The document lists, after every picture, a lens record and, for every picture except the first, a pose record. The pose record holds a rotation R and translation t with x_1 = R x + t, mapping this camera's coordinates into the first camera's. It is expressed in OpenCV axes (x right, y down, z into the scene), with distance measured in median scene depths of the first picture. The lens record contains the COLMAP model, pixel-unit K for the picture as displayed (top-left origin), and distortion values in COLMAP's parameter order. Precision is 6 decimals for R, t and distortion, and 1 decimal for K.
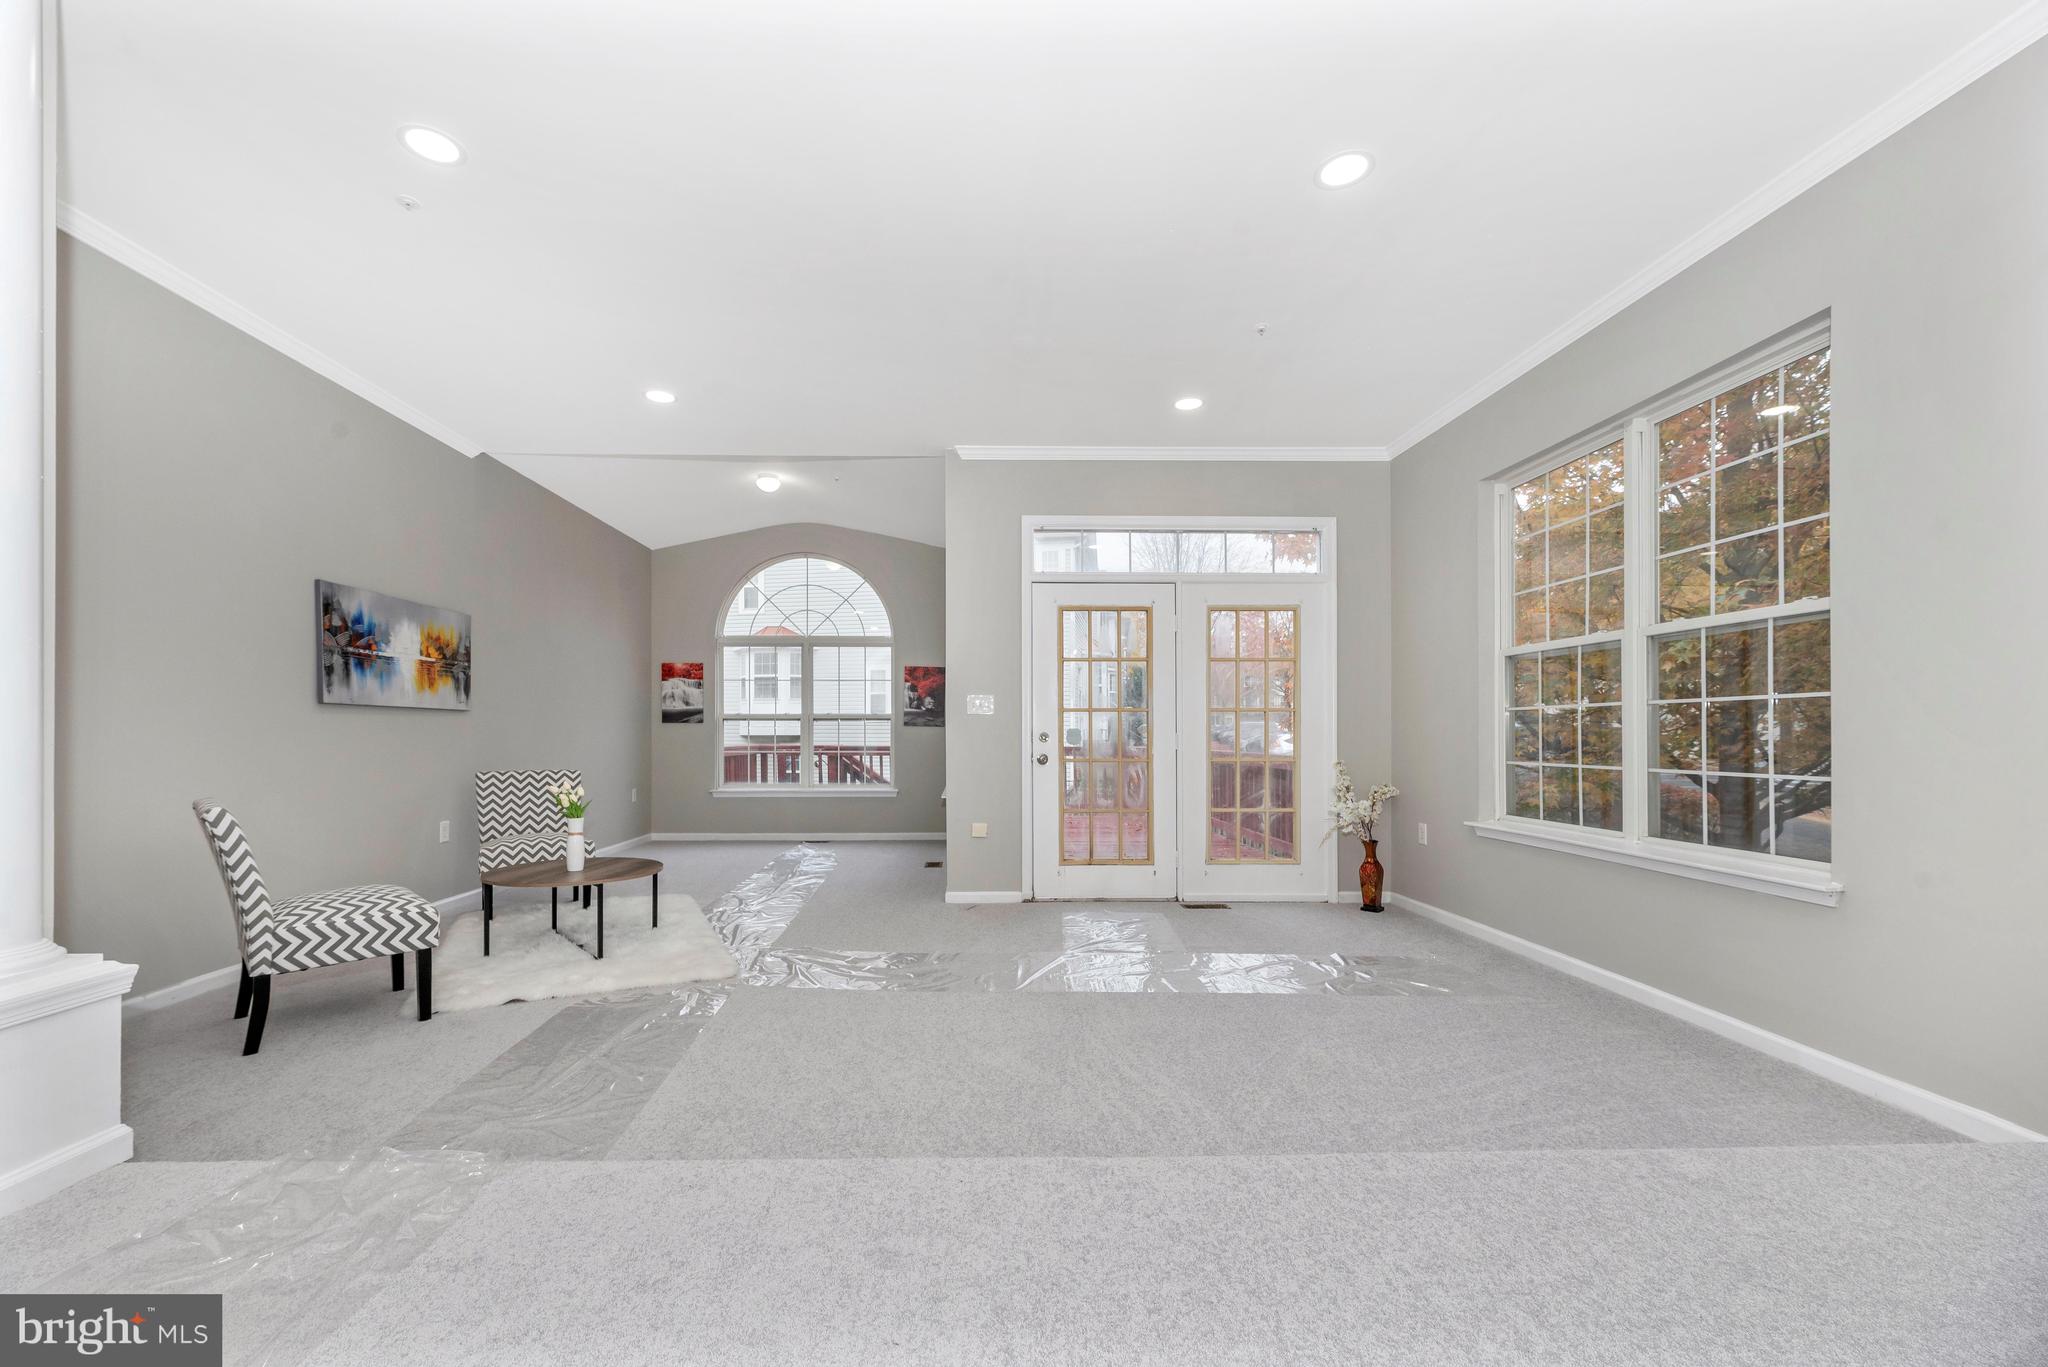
lens RADIAL K [[827.1, 0, 978.9], [0, 827.1, 725.7], [0, 0, 1]] dist [0.006234, -0.001479]
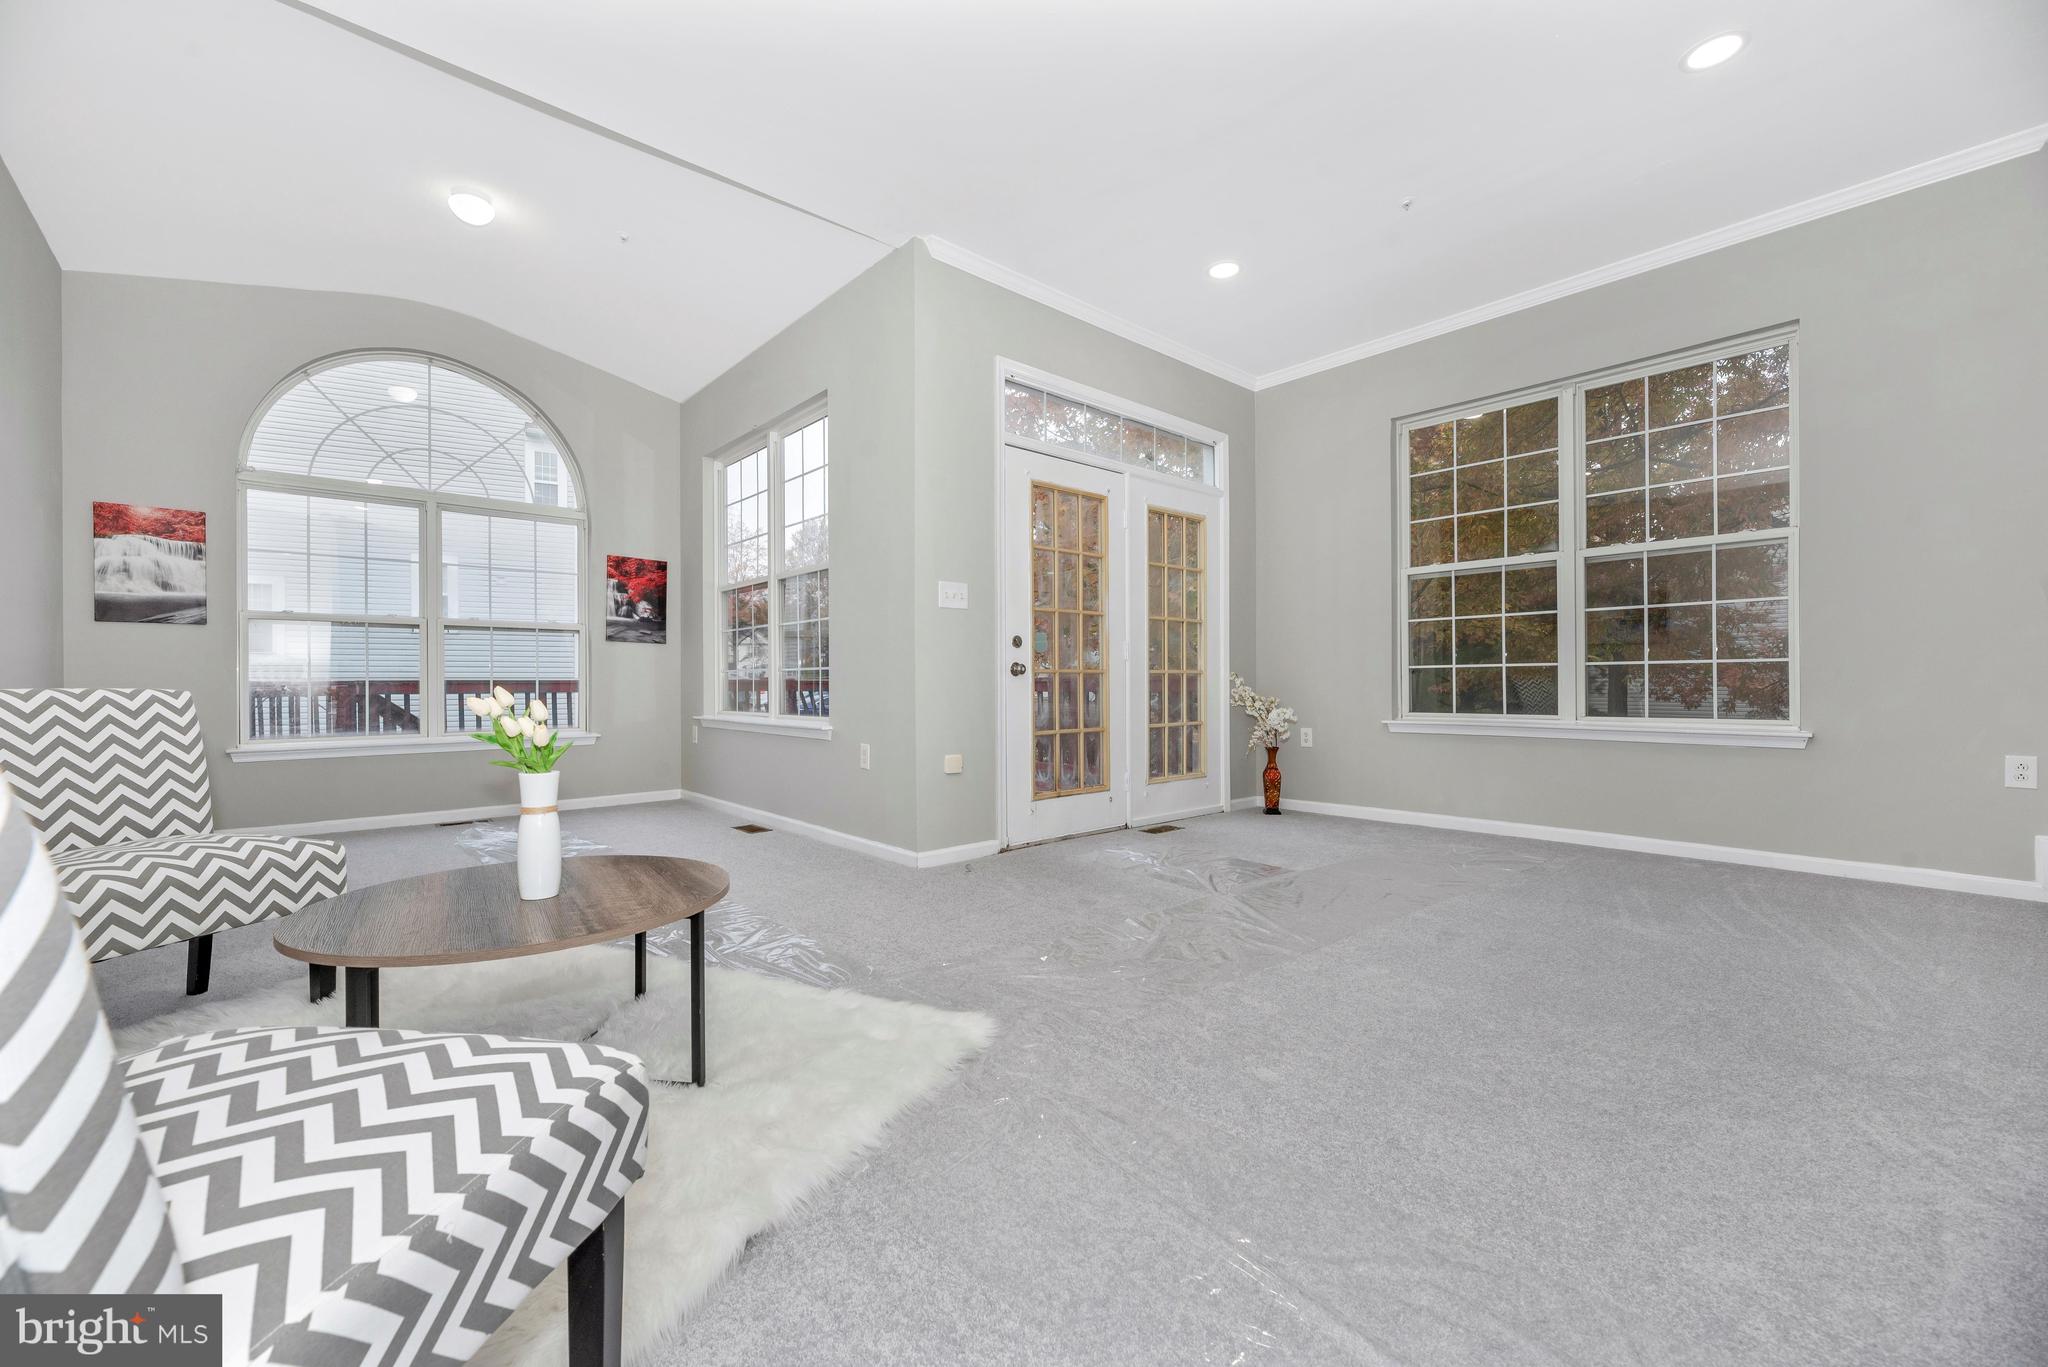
lens RADIAL K [[827.1, 0, 1007.8], [0, 827.1, 677.9], [0, 0, 1]] dist [0.006234, -0.001479]
pose [[0.764578, -0.000652, 0.644530, -0.436219], [-0.000287, 0.999999, 0.001352, 0.046742], [-0.644531, -0.001218, 0.764578, 0.391615]]
